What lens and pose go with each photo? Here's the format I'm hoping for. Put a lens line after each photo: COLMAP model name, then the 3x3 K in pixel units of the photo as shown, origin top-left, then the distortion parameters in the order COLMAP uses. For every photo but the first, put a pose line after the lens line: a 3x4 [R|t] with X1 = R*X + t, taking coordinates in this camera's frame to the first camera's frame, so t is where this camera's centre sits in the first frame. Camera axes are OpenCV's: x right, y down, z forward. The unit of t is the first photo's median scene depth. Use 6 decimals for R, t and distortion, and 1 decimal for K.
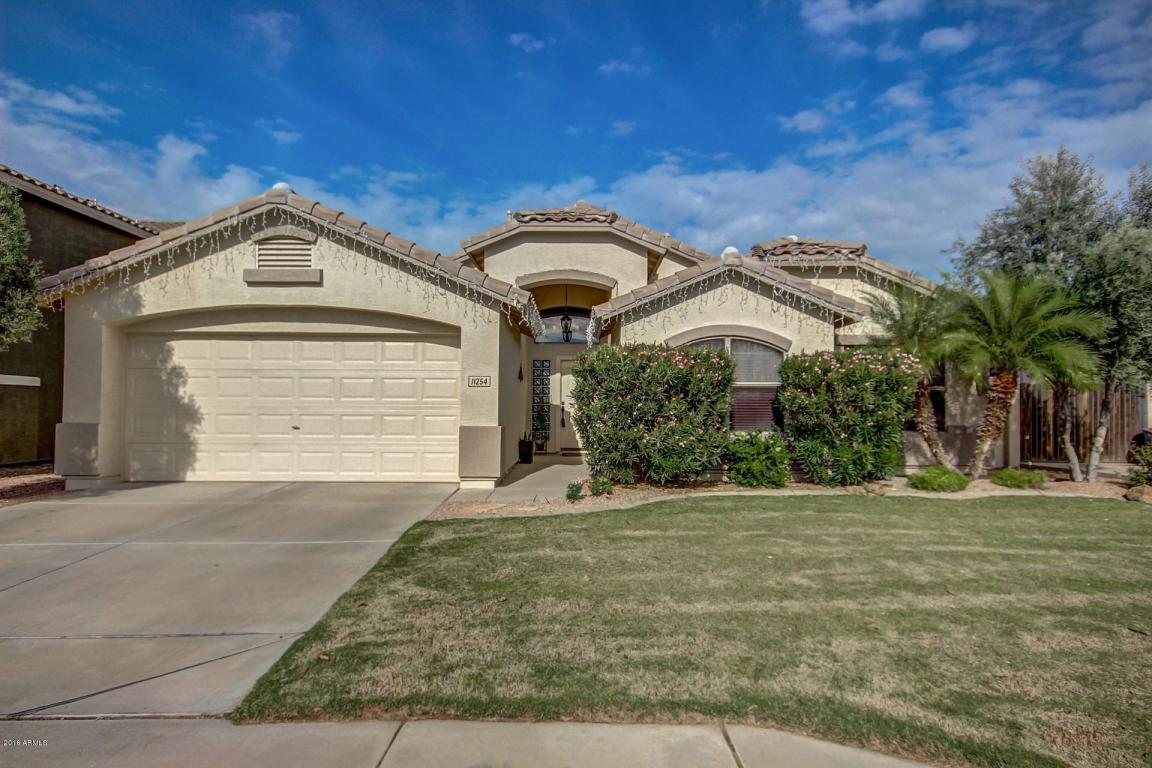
lens RADIAL K [[719.7, 0, 582.8], [0, 719.7, 384.5], [0, 0, 1]] dist [0.017561, 0.005523]
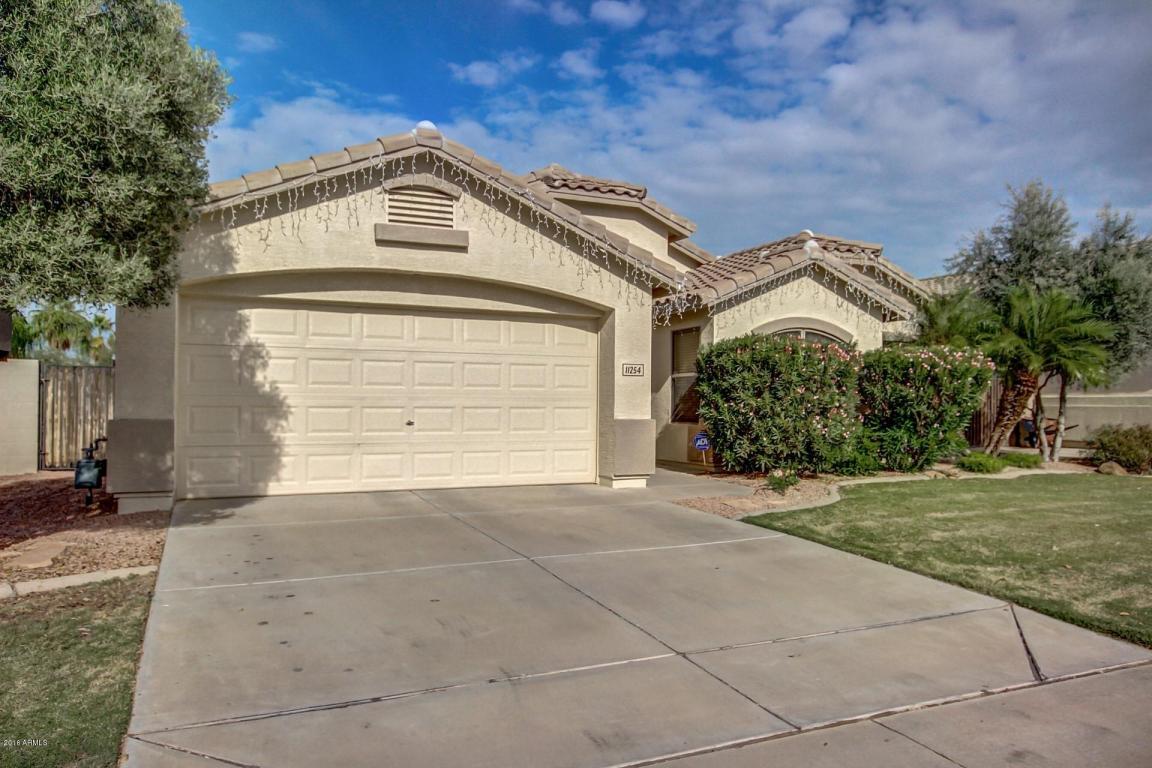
lens RADIAL K [[855.0, 0, 587.8], [0, 855.0, 385.0], [0, 0, 1]] dist [0.011374, 0.003231]
pose [[0.904129, 0.008860, 0.427168, -0.604536], [-0.014885, 0.999831, 0.010766, 0.003560], [-0.427000, -0.016092, 0.904108, 0.045540]]
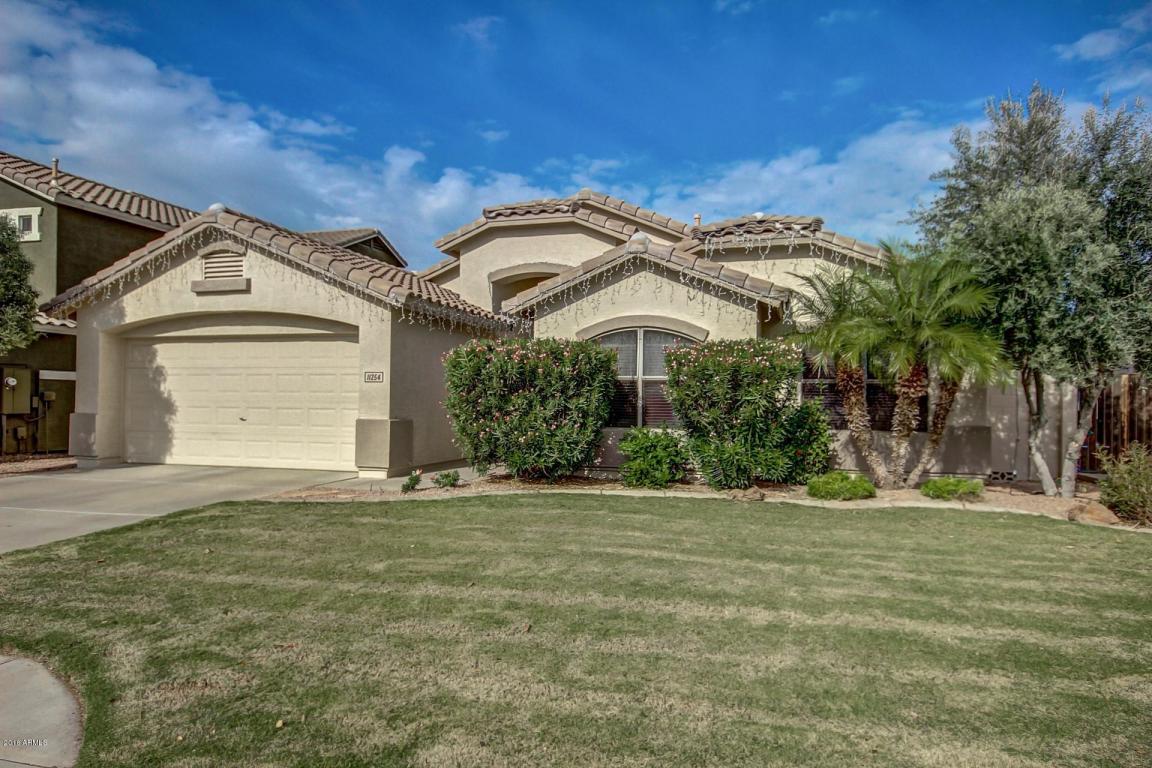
lens RADIAL K [[768.1, 0, 564.0], [0, 768.1, 386.2], [0, 0, 1]] dist [0.002532, 0.023992]
pose [[0.951998, -0.003023, -0.306088, 0.432310], [0.005968, 0.999944, 0.008684, 0.000916], [0.306045, -0.010094, 0.951964, 0.009585]]
